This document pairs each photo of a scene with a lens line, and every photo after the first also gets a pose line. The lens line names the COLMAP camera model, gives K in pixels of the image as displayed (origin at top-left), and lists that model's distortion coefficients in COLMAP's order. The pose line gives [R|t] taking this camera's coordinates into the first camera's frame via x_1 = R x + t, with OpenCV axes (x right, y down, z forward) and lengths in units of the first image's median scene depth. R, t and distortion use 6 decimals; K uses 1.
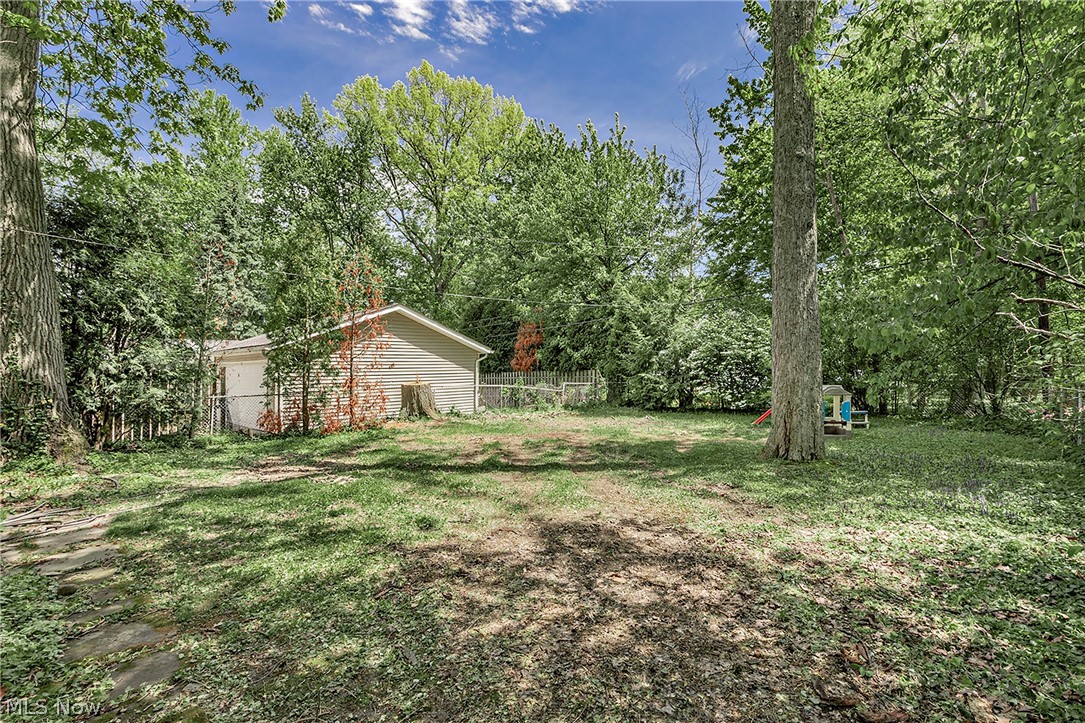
lens RADIAL K [[509.7, 0, 547.8], [0, 509.7, 368.7], [0, 0, 1]] dist [-0.000351, 0.000179]
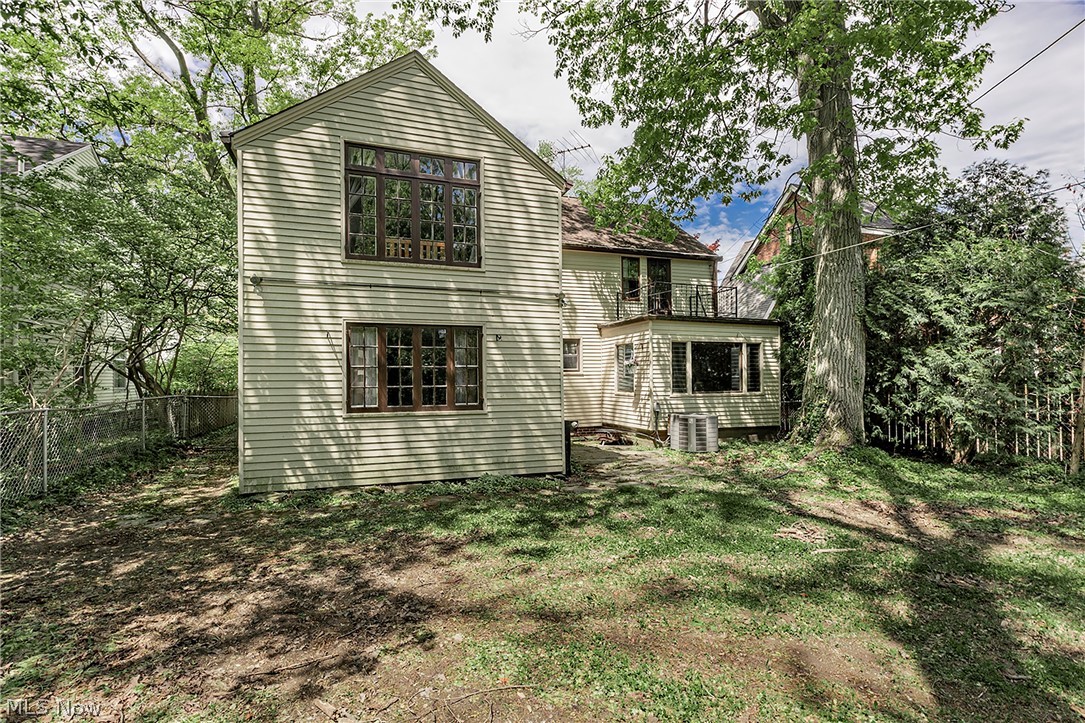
lens RADIAL K [[509.7, 0, 547.8], [0, 509.7, 368.7], [0, 0, 1]] dist [-0.000351, 0.000179]
pose [[-0.484818, -0.000936, -0.874615, 0.559799], [0.006597, 0.999967, -0.004727, -0.021724], [0.874590, -0.008062, -0.484795, 1.525794]]
